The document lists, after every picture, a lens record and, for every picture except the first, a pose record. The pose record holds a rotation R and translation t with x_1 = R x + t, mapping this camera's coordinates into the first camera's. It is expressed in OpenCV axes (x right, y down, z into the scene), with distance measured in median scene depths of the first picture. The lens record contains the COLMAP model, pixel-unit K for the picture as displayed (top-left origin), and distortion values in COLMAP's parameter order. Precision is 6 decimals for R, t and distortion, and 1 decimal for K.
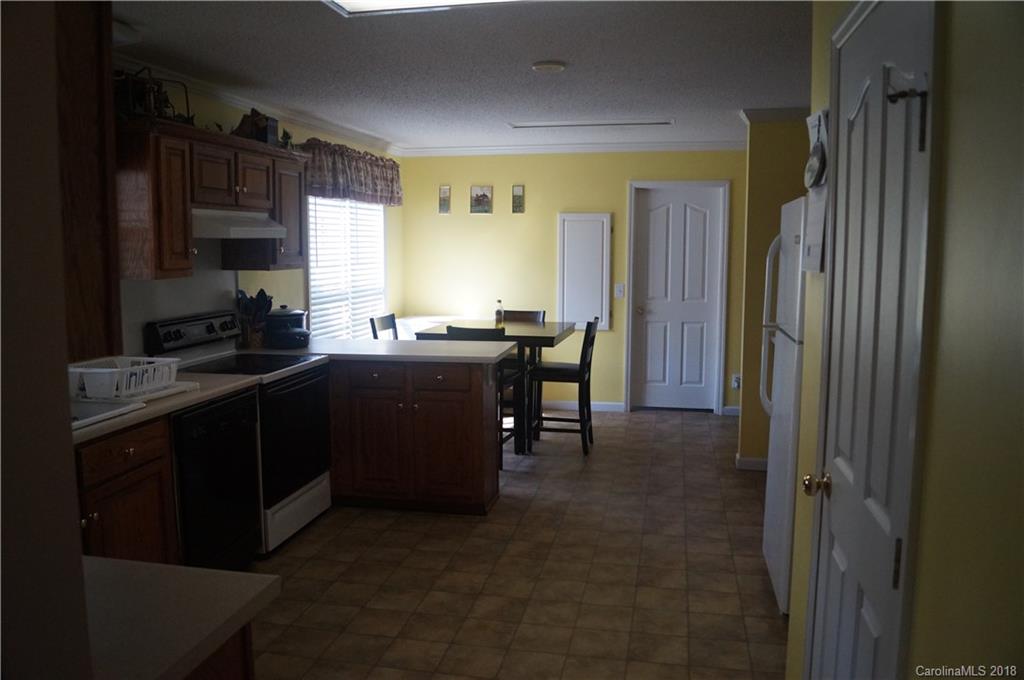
lens RADIAL K [[807.4, 0, 510.9], [0, 807.4, 333.2], [0, 0, 1]] dist [-0.084801, 0.015817]
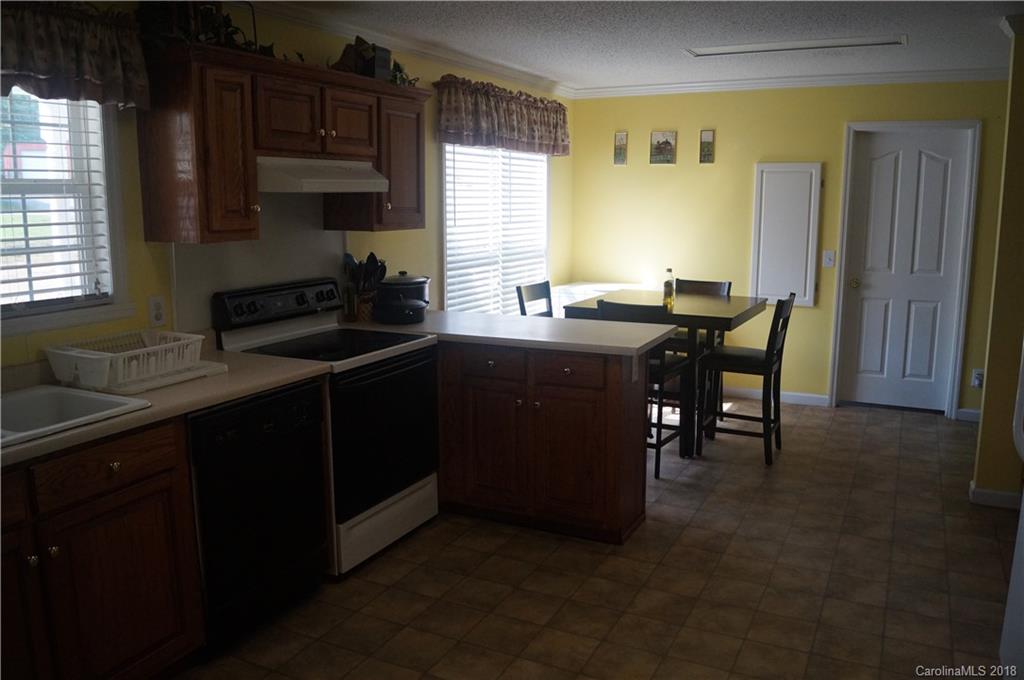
lens RADIAL K [[807.4, 0, 512.9], [0, 807.4, 332.4], [0, 0, 1]] dist [-0.084801, 0.015817]
pose [[0.964688, 0.041967, -0.260030, 0.060607], [-0.028071, 0.997984, 0.056926, -0.023896], [0.261895, -0.047616, 0.963921, 0.214489]]
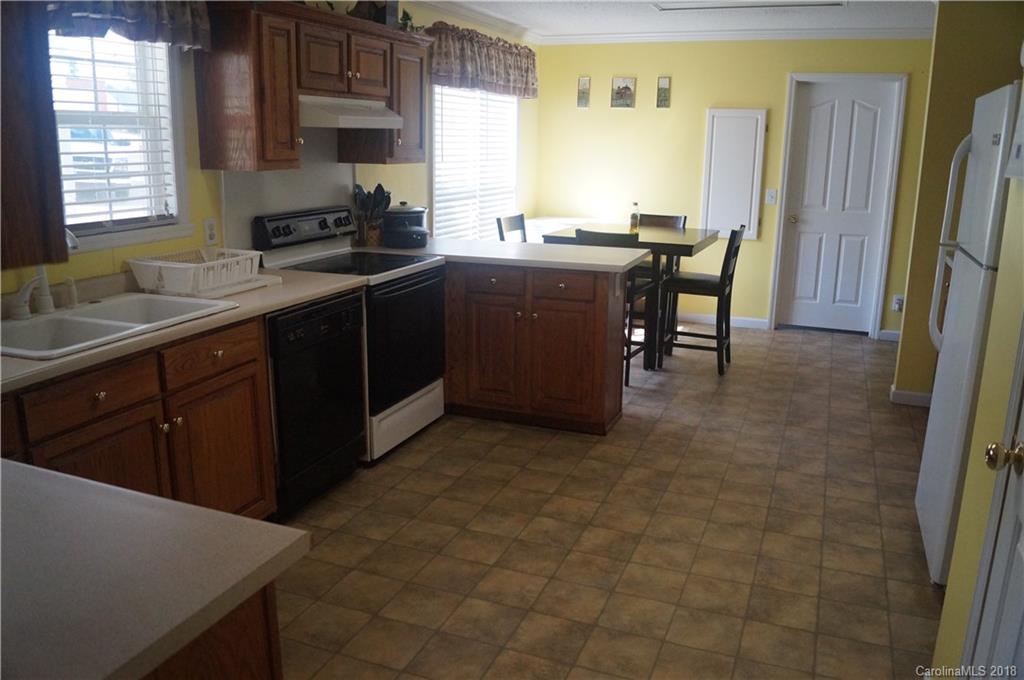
lens RADIAL K [[807.4, 0, 511.5], [0, 807.4, 333.3], [0, 0, 1]] dist [-0.084801, 0.015817]
pose [[0.983607, 0.054507, -0.171889, 0.015565], [-0.033260, 0.991706, 0.124152, -0.003226], [0.177230, -0.116400, 0.977262, 0.080084]]
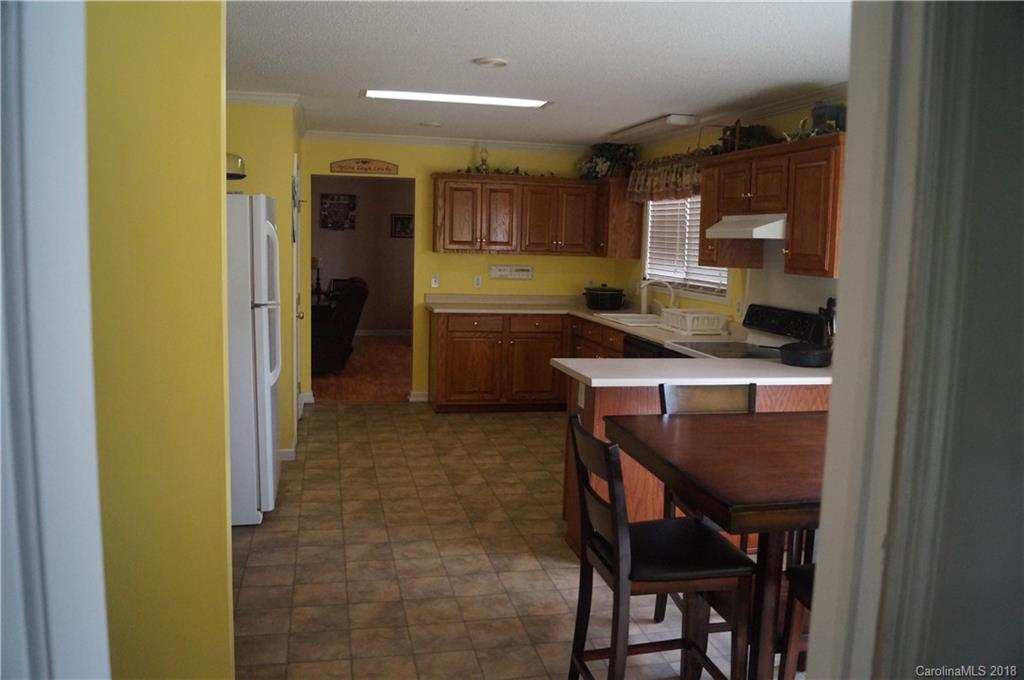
lens RADIAL K [[807.4, 0, 511.3], [0, 807.4, 333.8], [0, 0, 1]] dist [-0.084801, 0.015817]
pose [[-0.910487, 0.022062, -0.412948, 0.381531], [-0.075528, 0.972908, 0.218507, -0.186067], [0.406581, 0.230137, -0.884154, 1.674707]]
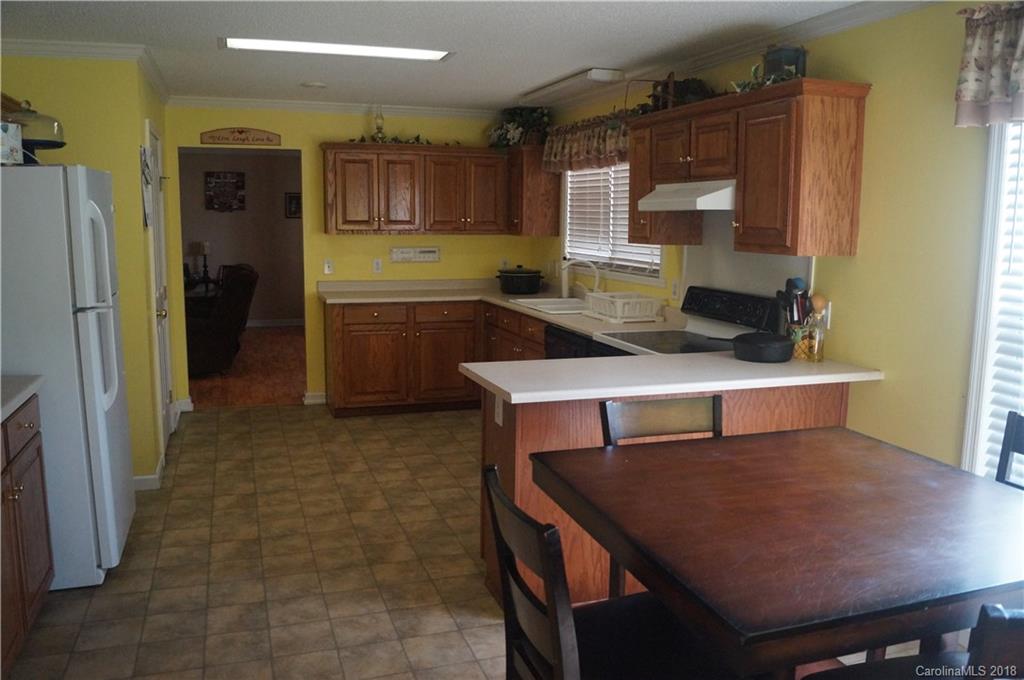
lens RADIAL K [[807.4, 0, 510.7], [0, 807.4, 334.5], [0, 0, 1]] dist [-0.084801, 0.015817]
pose [[-0.861043, 0.063469, -0.504557, 0.298222], [-0.068117, 0.968845, 0.238116, -0.168060], [0.503950, 0.239397, -0.829894, 1.528108]]
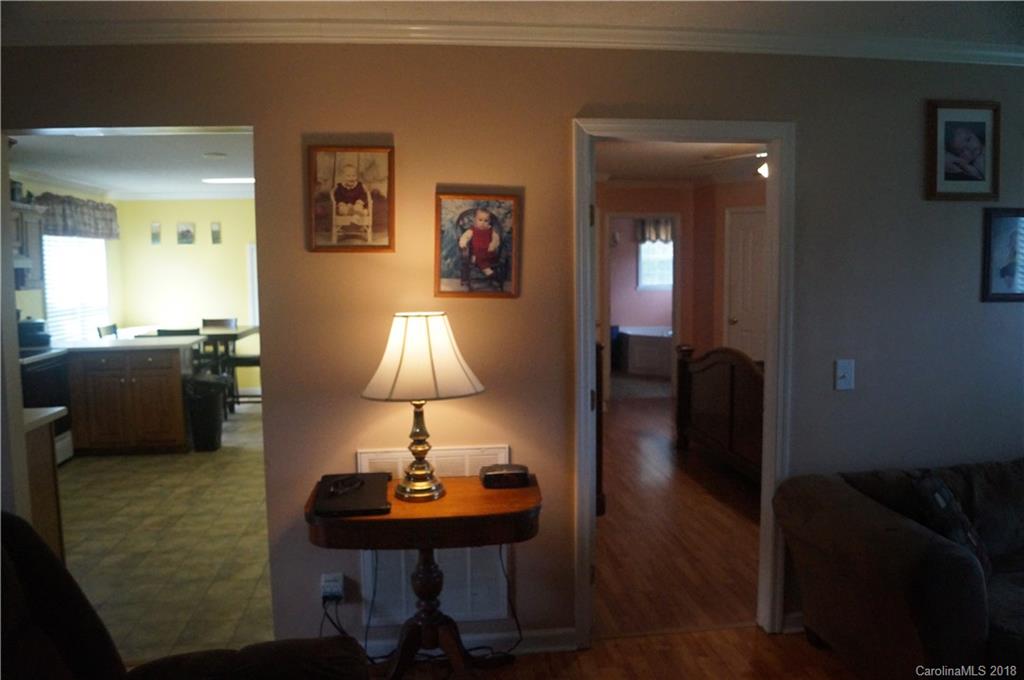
lens RADIAL K [[807.4, 0, 508.2], [0, 807.4, 332.8], [0, 0, 1]] dist [-0.084801, 0.015817]
pose [[0.950369, -0.040110, 0.308529, 0.083917], [0.048284, 0.998655, -0.018901, 0.061281], [-0.307356, 0.032860, 0.951027, -0.551776]]
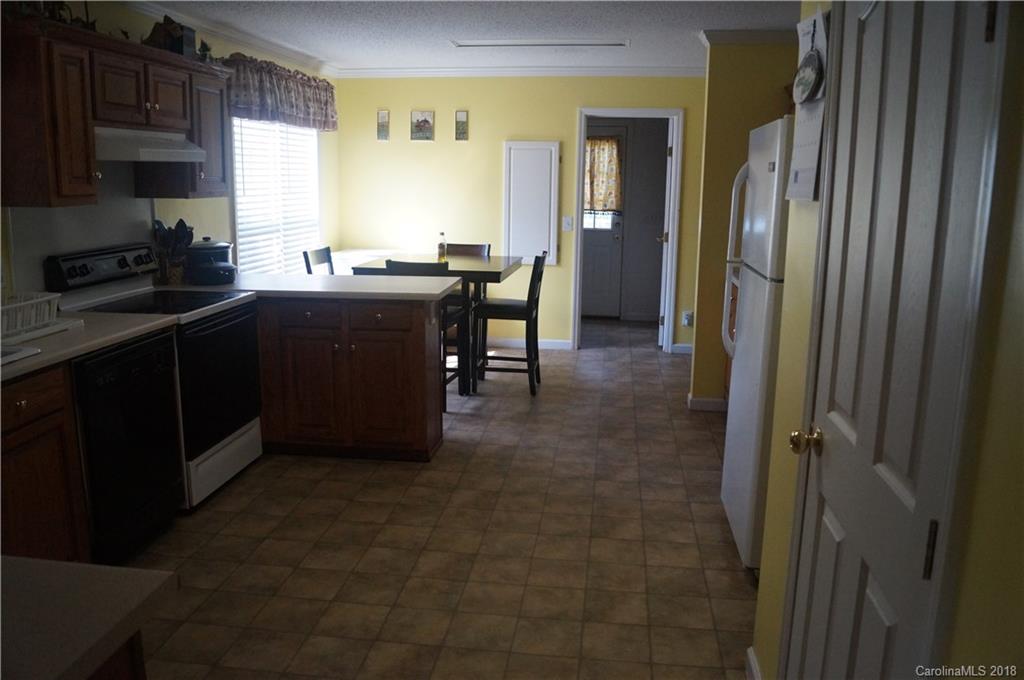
lens RADIAL K [[807.4, 0, 513.5], [0, 807.4, 335.0], [0, 0, 1]] dist [-0.084801, 0.015817]
pose [[0.997137, -0.002819, 0.075568, -0.003282], [-0.003476, 0.996539, 0.083051, -0.000383], [-0.075540, -0.083076, 0.993676, 0.065257]]
